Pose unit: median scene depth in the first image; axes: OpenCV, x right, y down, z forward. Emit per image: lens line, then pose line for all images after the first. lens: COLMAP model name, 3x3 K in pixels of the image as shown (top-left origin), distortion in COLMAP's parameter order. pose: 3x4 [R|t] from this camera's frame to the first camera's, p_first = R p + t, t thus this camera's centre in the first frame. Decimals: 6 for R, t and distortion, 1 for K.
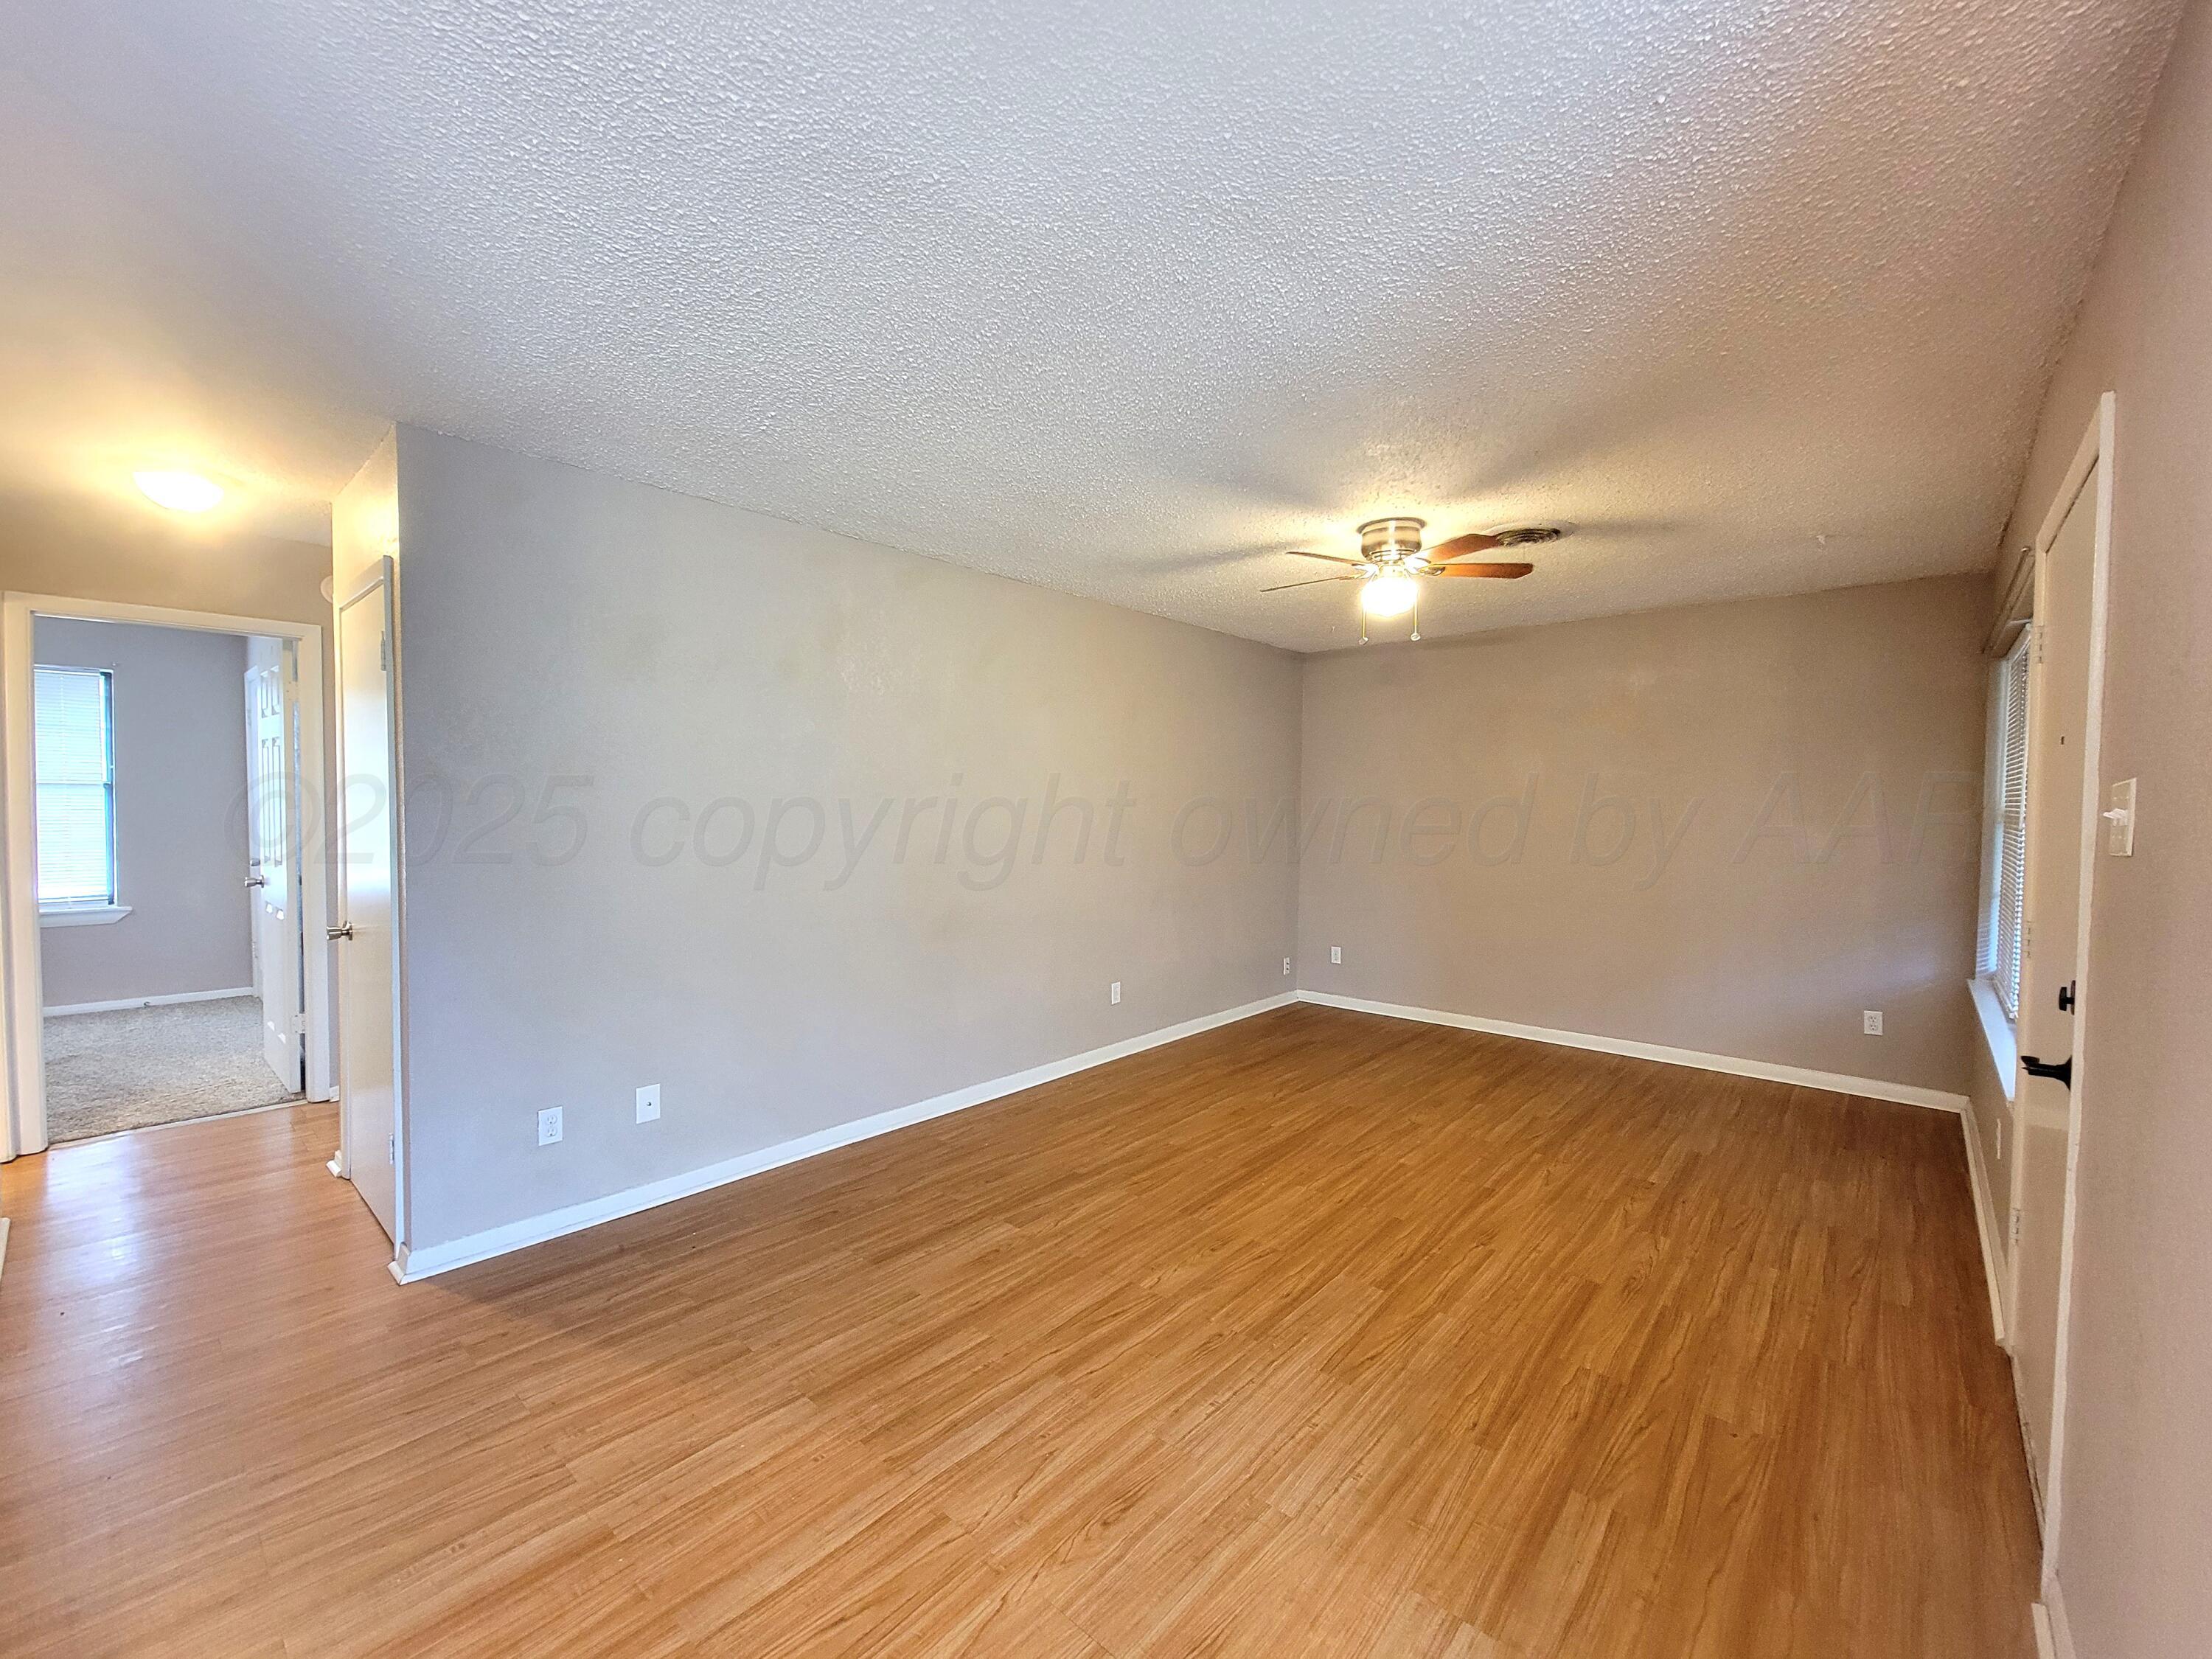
lens RADIAL K [[905.3, 0, 1111.0], [0, 905.3, 833.1], [0, 0, 1]] dist [0.000307, -0.000583]
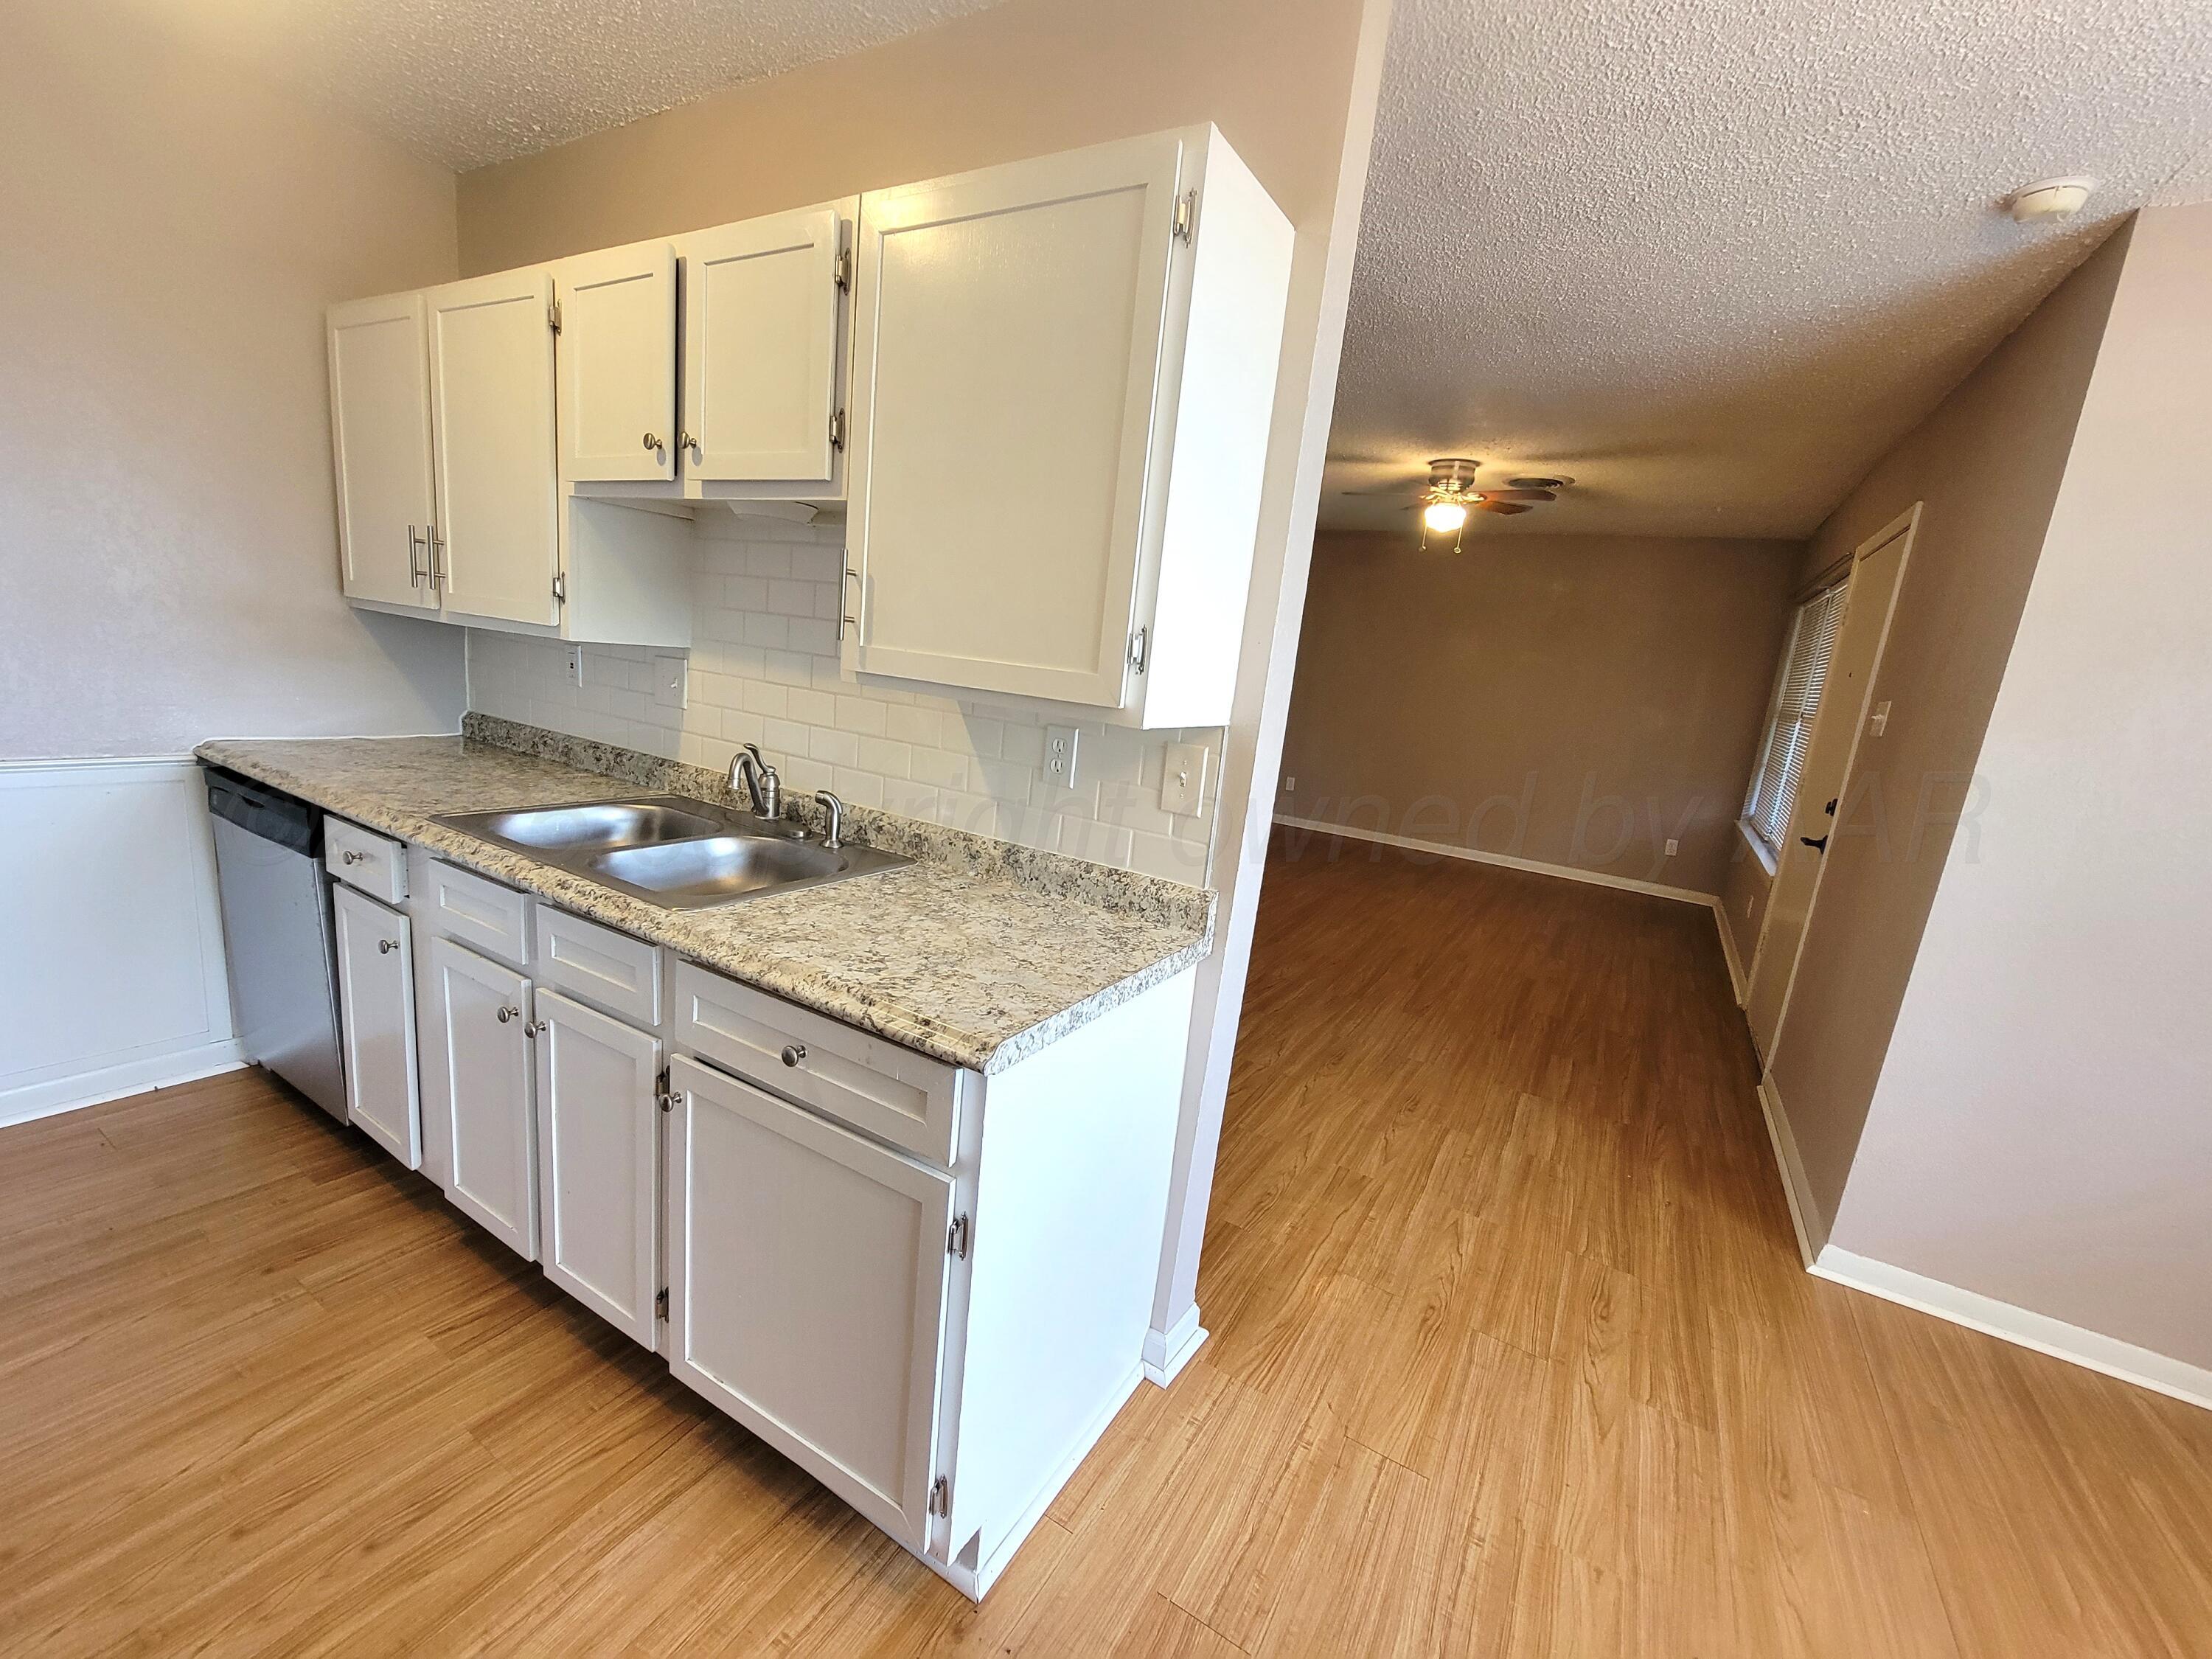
lens RADIAL K [[911.2, 0, 1108.3], [0, 911.2, 829.9], [0, 0, 1]] dist [-0.001580, -0.000069]
pose [[0.978879, 0.050012, 0.198227, -0.616340], [-0.084249, 0.982138, 0.168248, 0.018510], [-0.186272, -0.181395, 0.965608, -0.447471]]
